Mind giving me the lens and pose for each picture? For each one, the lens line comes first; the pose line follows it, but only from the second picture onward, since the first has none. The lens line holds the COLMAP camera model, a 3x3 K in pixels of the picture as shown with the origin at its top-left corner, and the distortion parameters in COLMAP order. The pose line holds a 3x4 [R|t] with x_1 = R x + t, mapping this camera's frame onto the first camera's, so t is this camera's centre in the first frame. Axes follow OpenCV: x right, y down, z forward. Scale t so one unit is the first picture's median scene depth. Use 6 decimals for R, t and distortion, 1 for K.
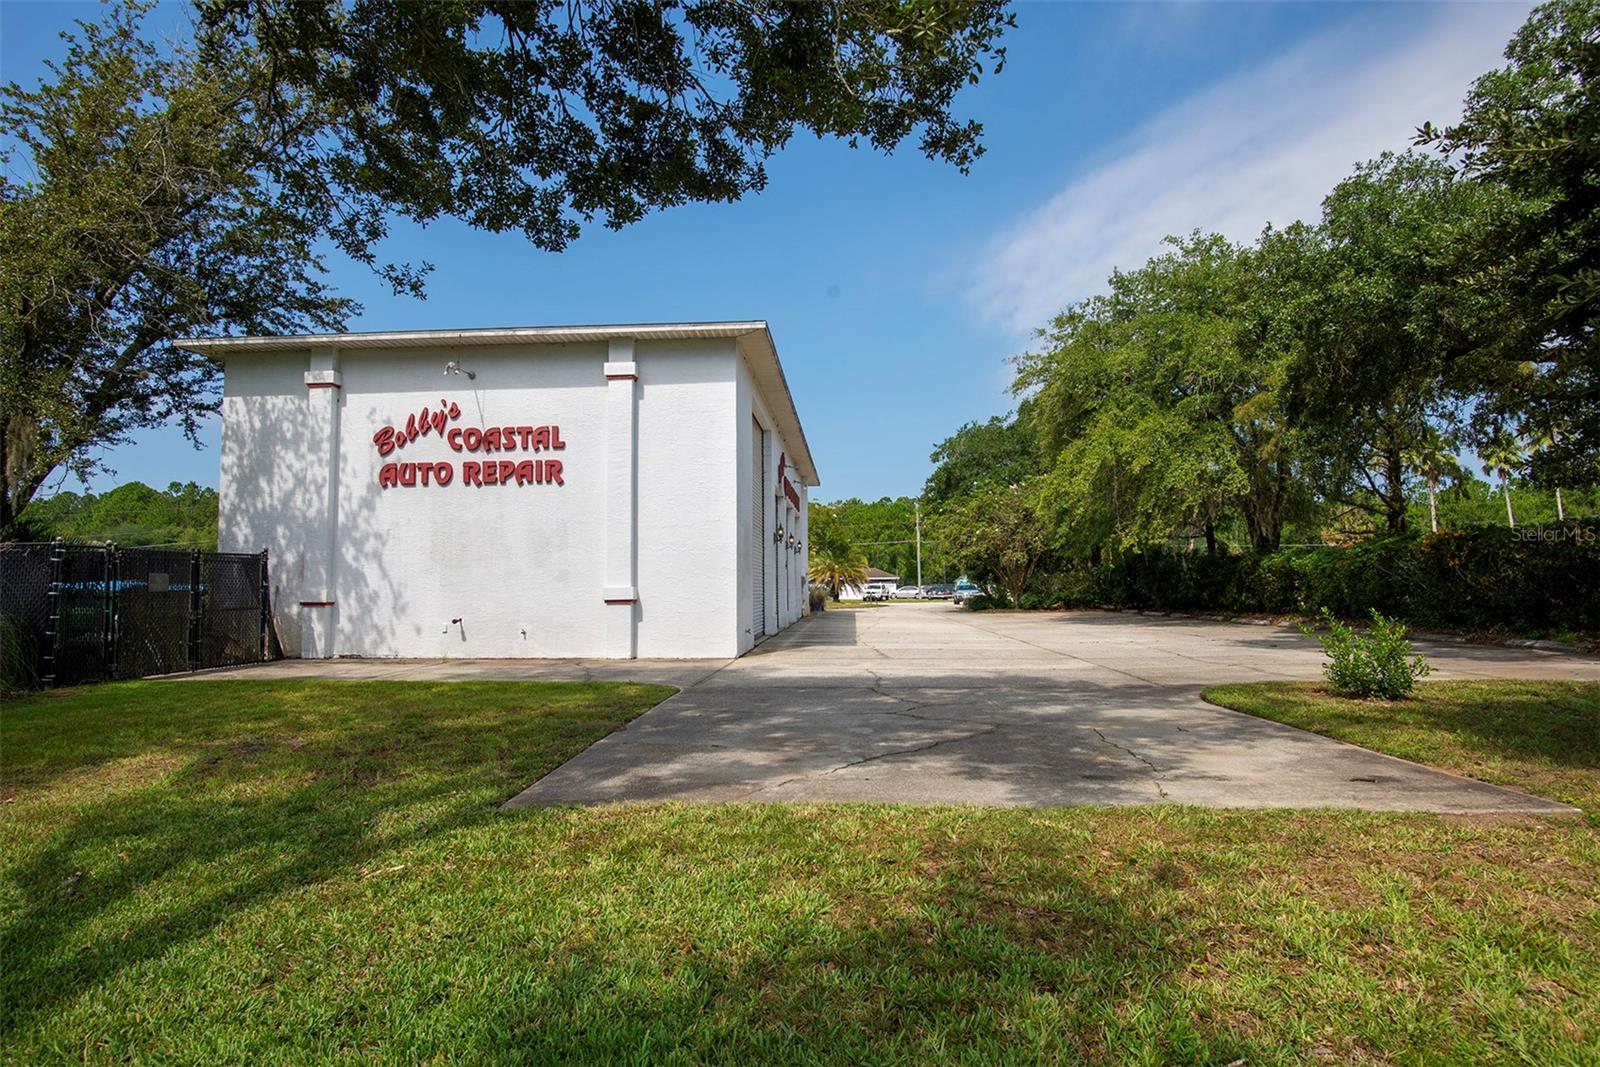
lens RADIAL K [[926.6, 0, 801.4], [0, 926.6, 502.5], [0, 0, 1]] dist [-0.032299, 0.000391]
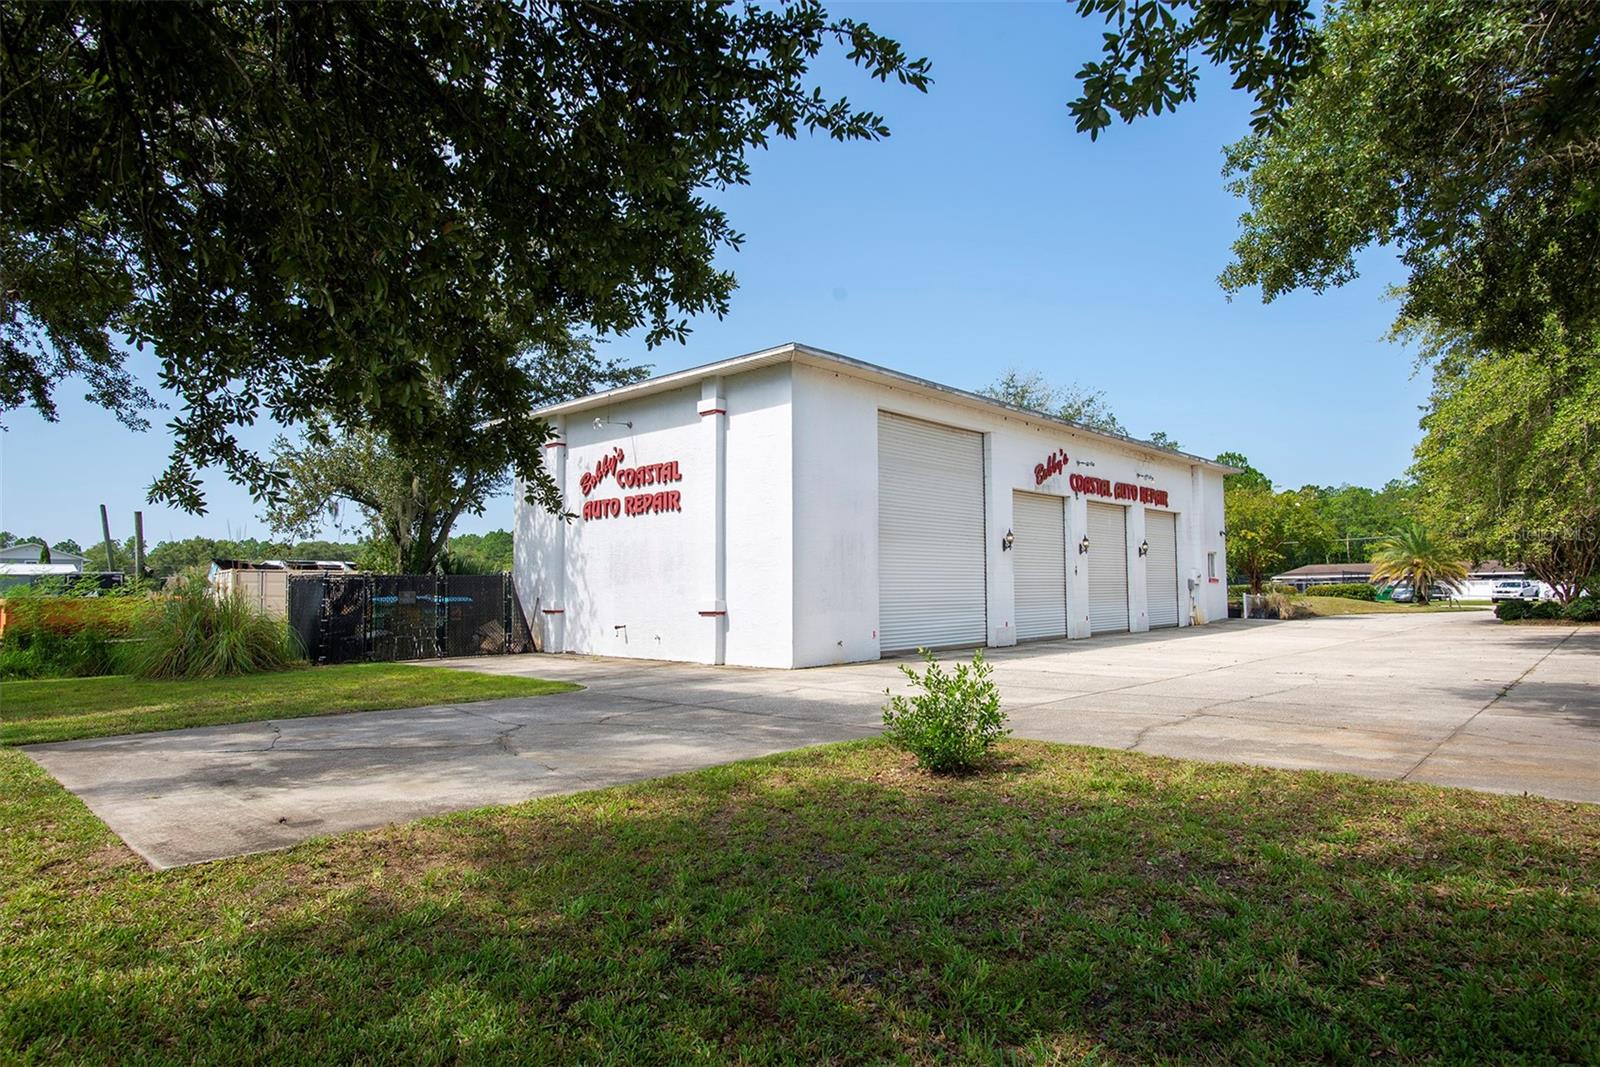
lens RADIAL K [[914.7, 0, 800.0], [0, 914.7, 533.5], [0, 0, 1]] dist [-0.032214, -0.000233]
pose [[0.768591, -0.031184, -0.638980, 0.585140], [0.062390, 0.997704, 0.026355, -0.012438], [0.636691, -0.060122, 0.768772, 0.212502]]
